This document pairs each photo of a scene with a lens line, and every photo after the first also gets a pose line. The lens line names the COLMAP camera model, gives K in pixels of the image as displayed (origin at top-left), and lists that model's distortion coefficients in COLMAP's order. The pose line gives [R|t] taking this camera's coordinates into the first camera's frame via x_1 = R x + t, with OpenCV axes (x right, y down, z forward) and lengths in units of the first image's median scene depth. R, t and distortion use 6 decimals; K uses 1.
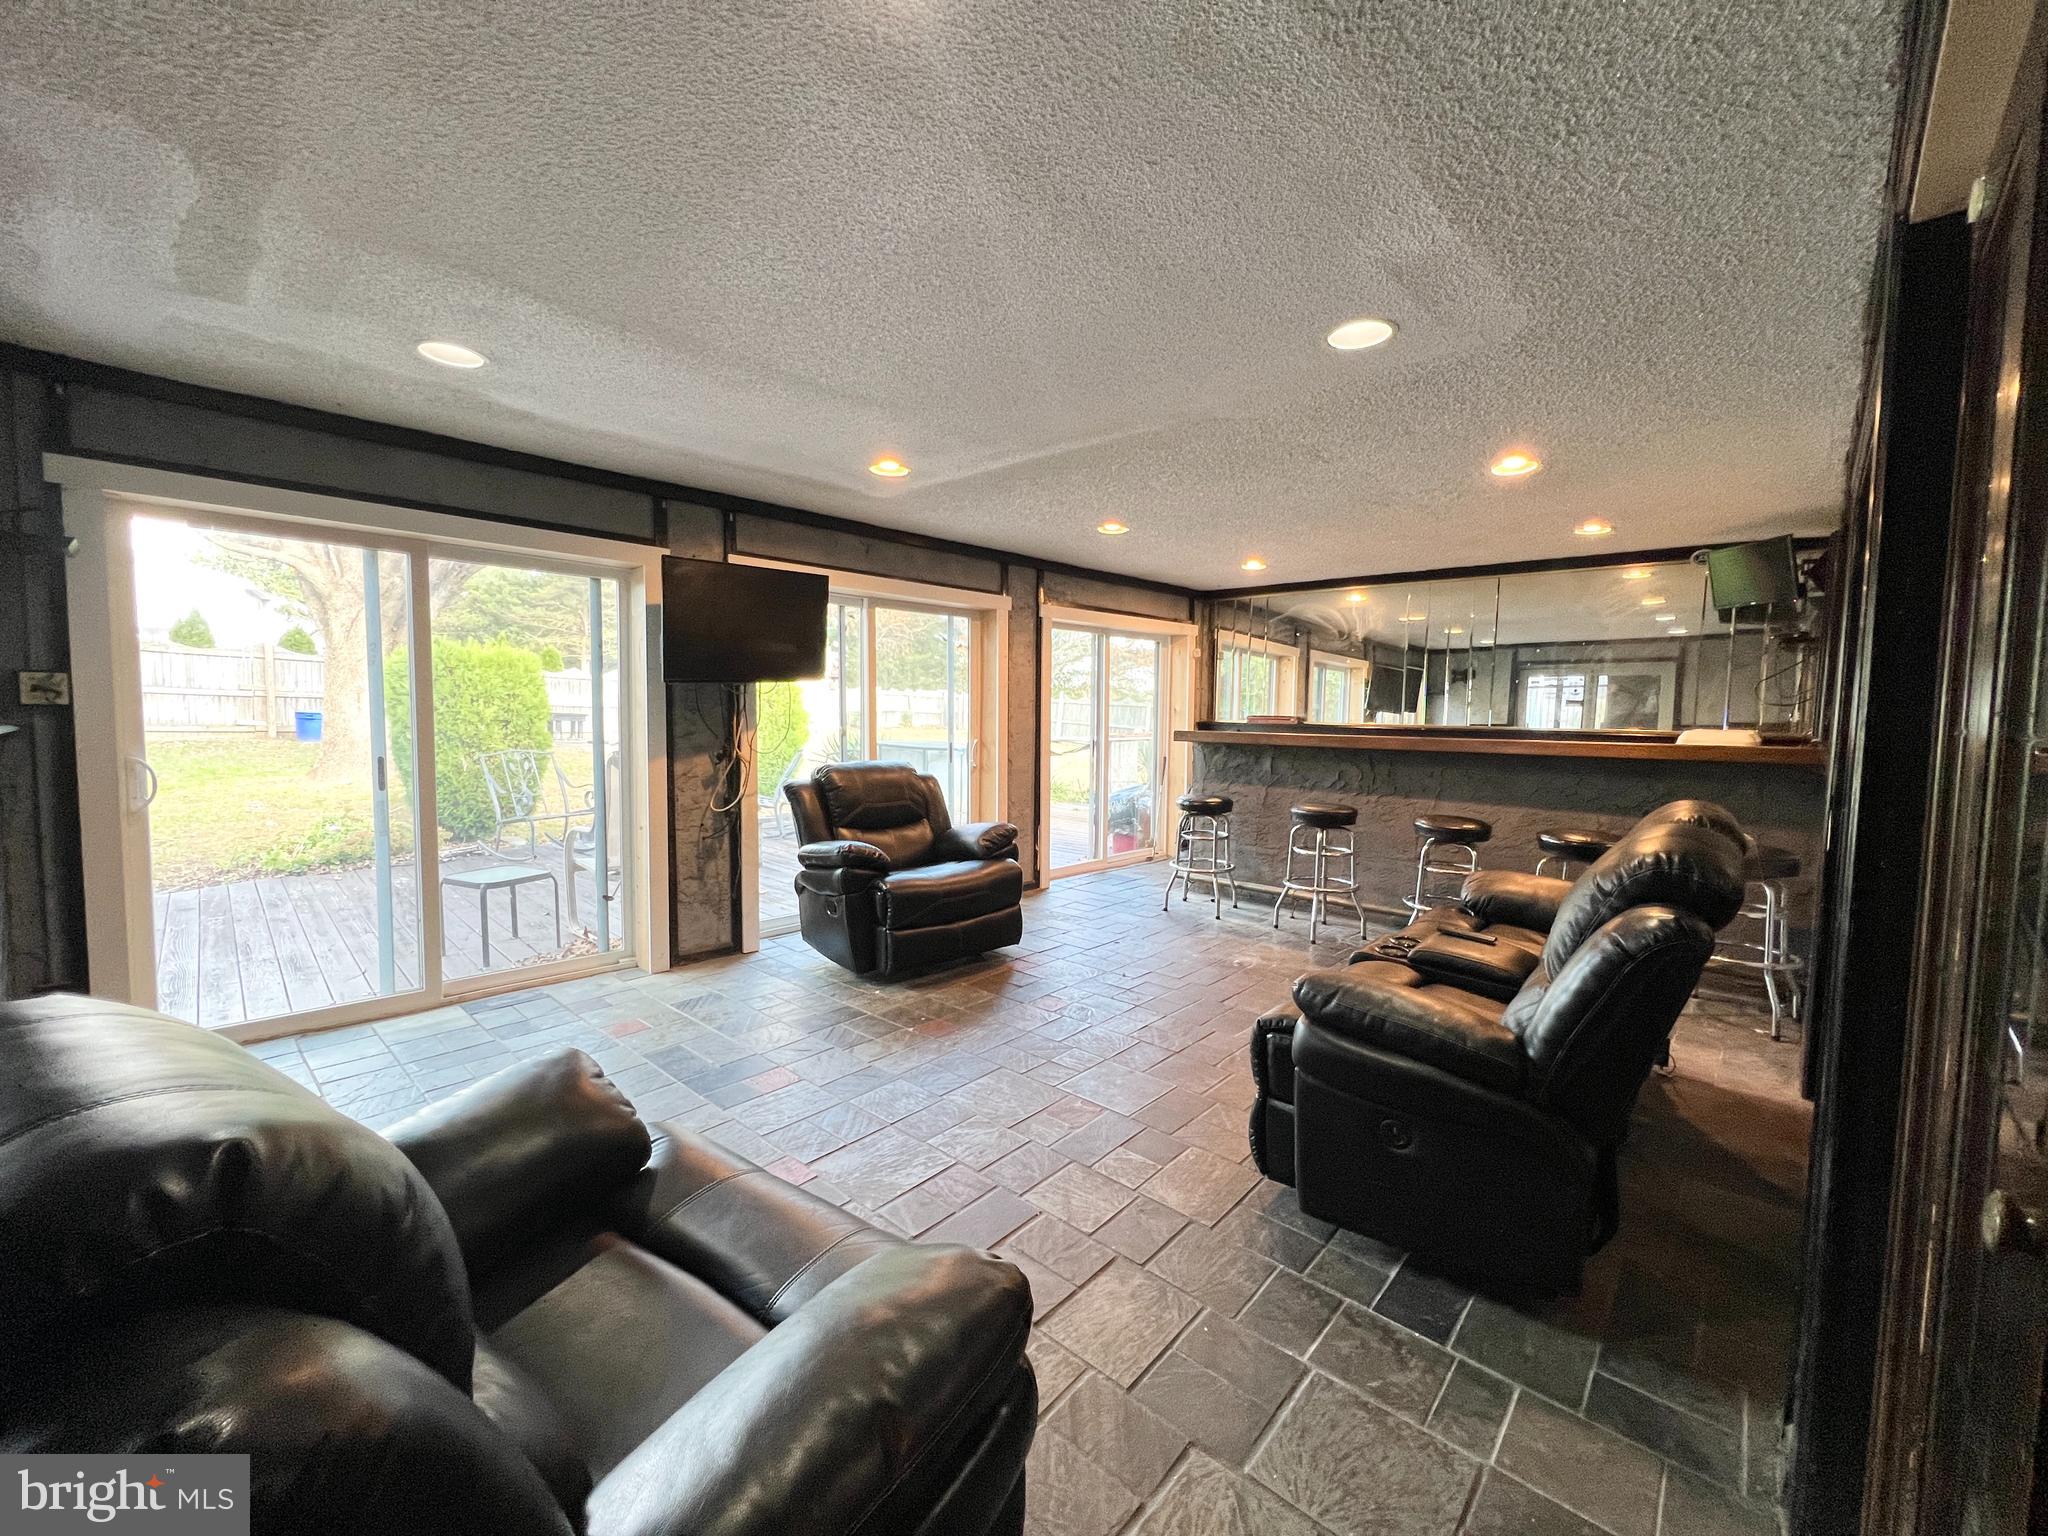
lens RADIAL K [[820.1, 0, 1024.0], [0, 820.1, 768.0], [0, 0, 1]] dist [-0.000278, -0.000128]
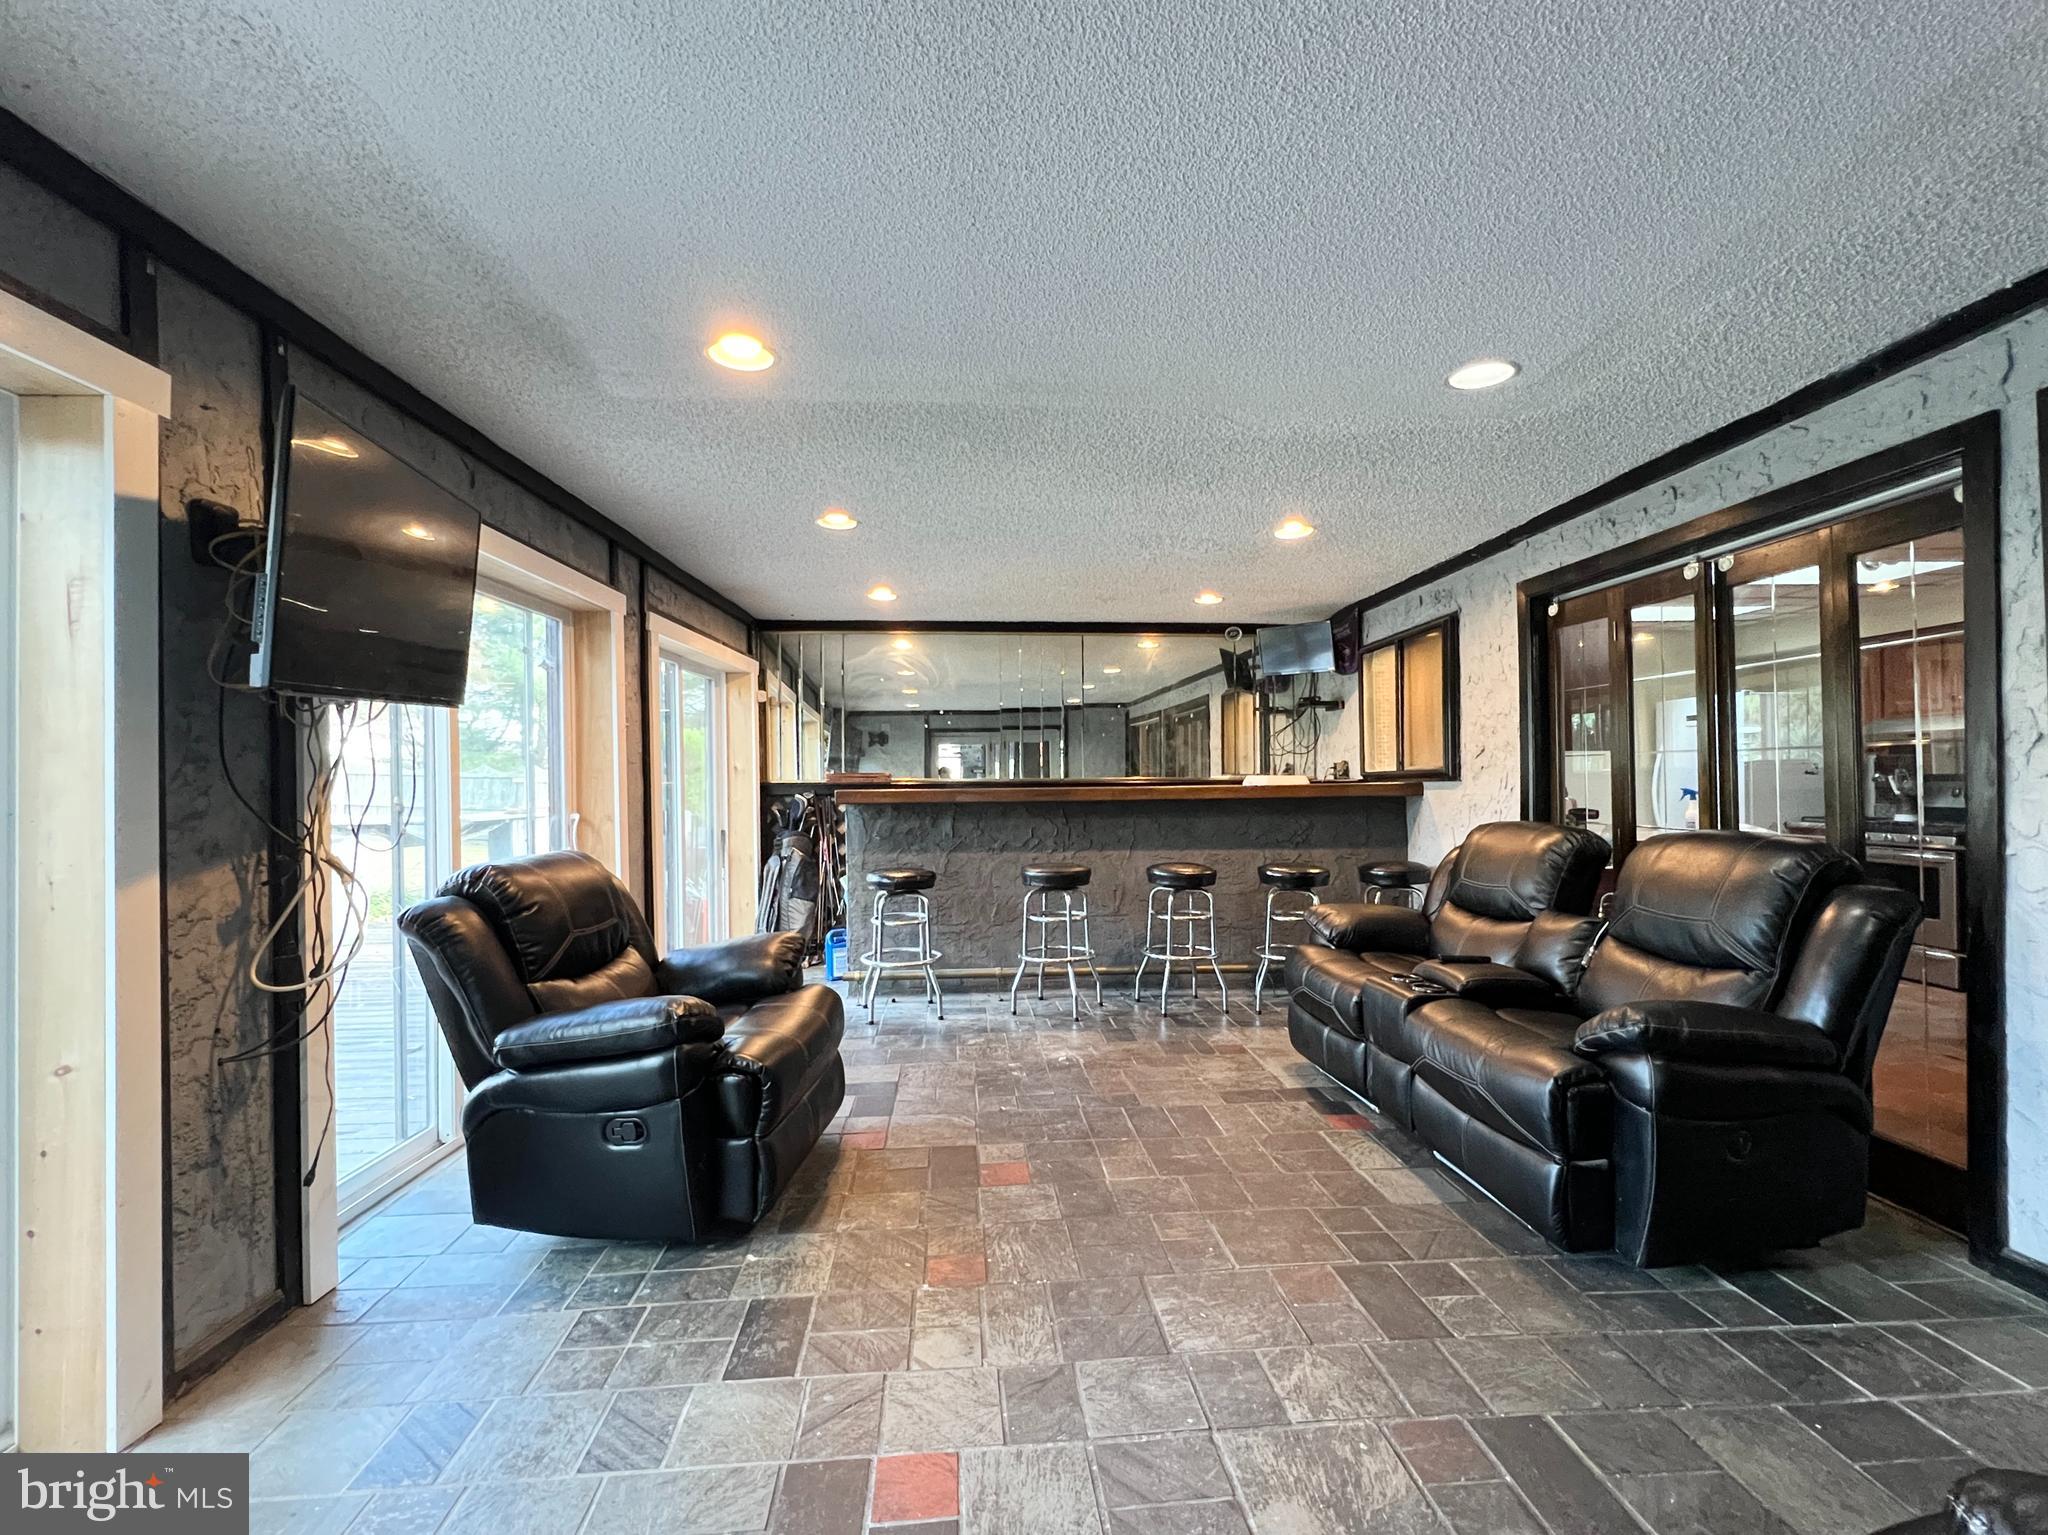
lens RADIAL K [[924.6, 0, 1024.0], [0, 924.6, 767.5], [0, 0, 1]] dist [-0.001177, 0.000016]
pose [[0.691444, -0.010251, 0.722357, -0.434374], [0.070121, 0.996130, -0.052983, -0.011511], [-0.719019, 0.087287, 0.689487, 0.349542]]
